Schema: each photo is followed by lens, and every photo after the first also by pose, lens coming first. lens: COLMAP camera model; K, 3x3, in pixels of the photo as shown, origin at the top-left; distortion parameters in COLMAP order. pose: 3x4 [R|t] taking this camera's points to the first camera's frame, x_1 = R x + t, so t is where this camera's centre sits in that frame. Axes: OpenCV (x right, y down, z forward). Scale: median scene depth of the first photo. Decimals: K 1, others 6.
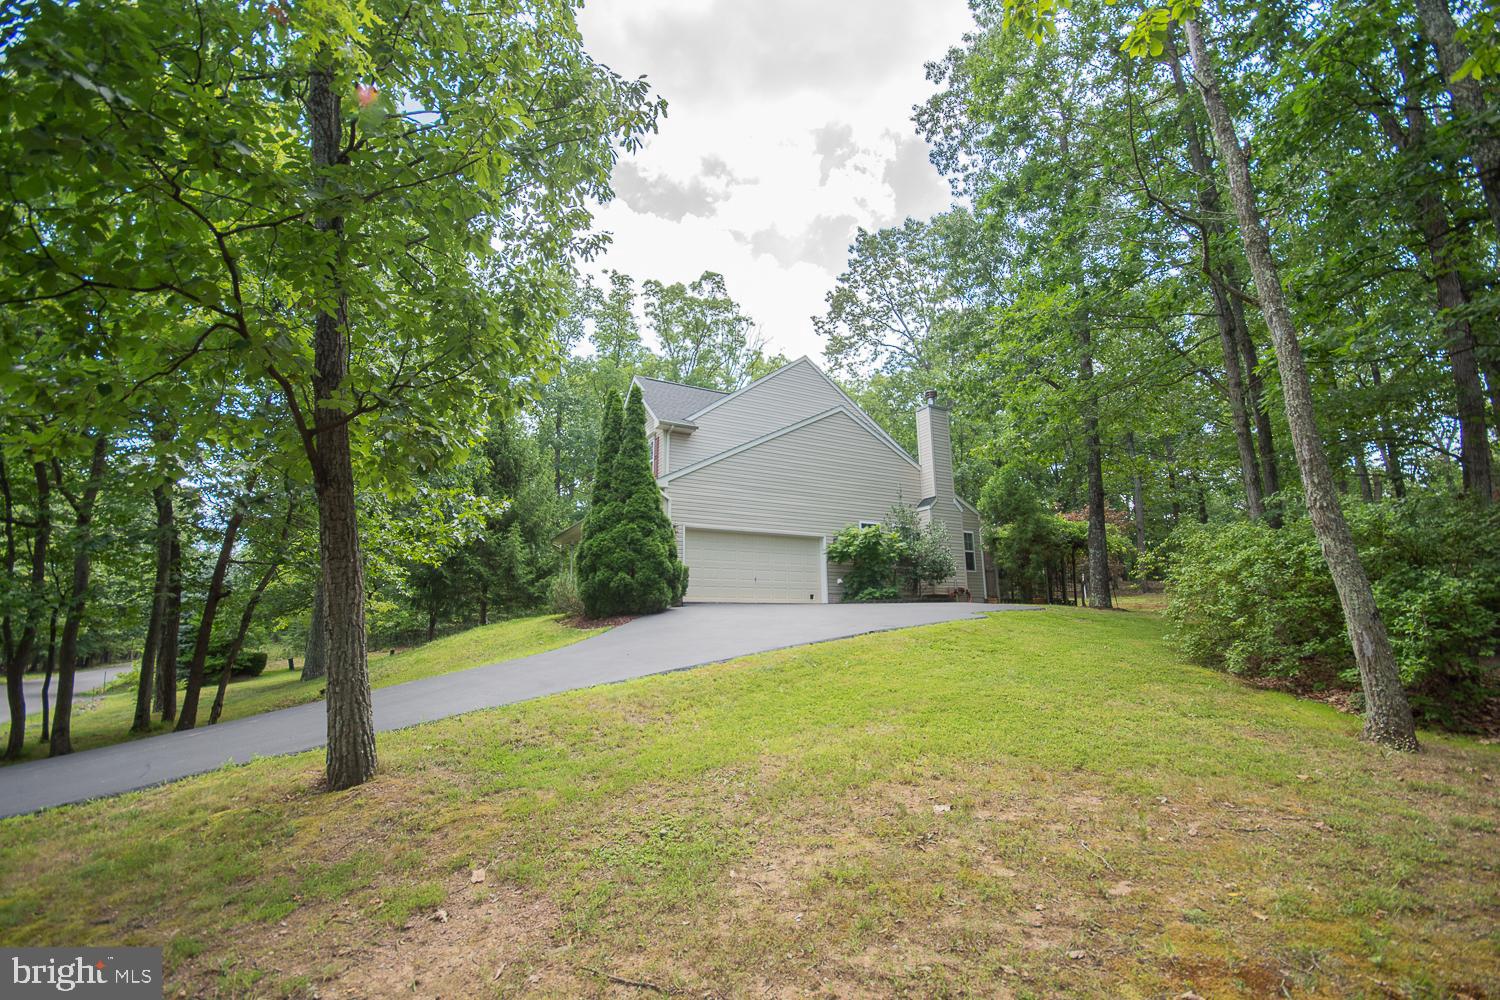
lens RADIAL K [[654.6, 0, 751.7], [0, 654.6, 502.6], [0, 0, 1]] dist [-0.001287, -0.002135]
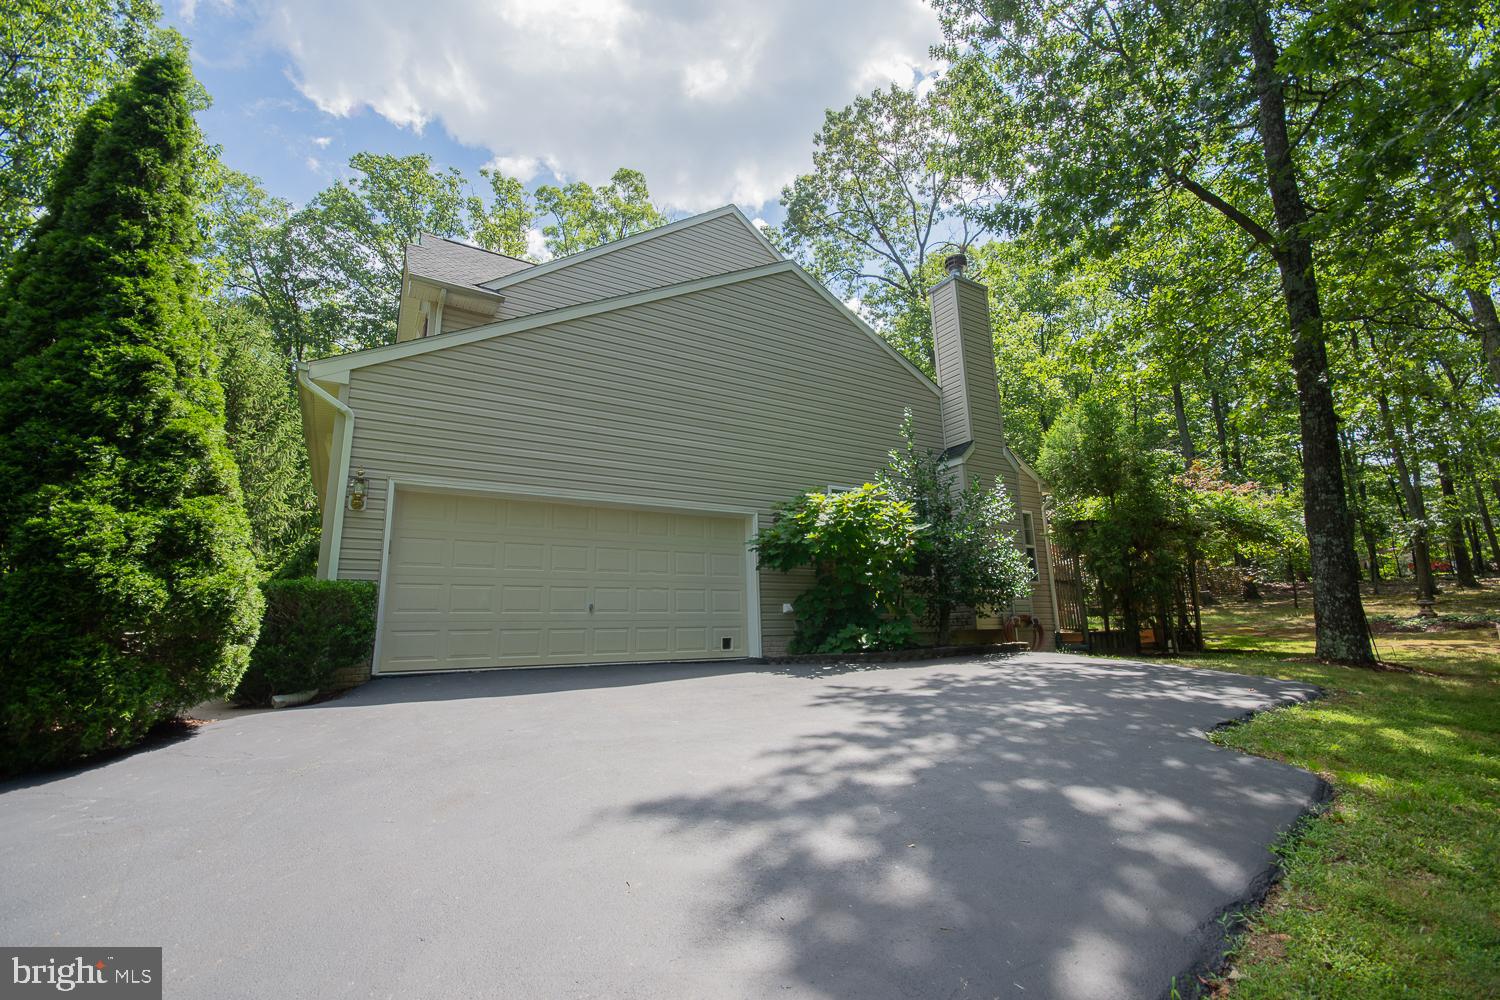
lens RADIAL K [[654.6, 0, 748.2], [0, 654.6, 500.3], [0, 0, 1]] dist [-0.001287, -0.002135]
pose [[0.999305, -0.003515, 0.037100, 0.081776], [0.003914, 0.999935, -0.010692, 0.042877], [-0.037060, 0.010830, 0.999254, 0.482915]]
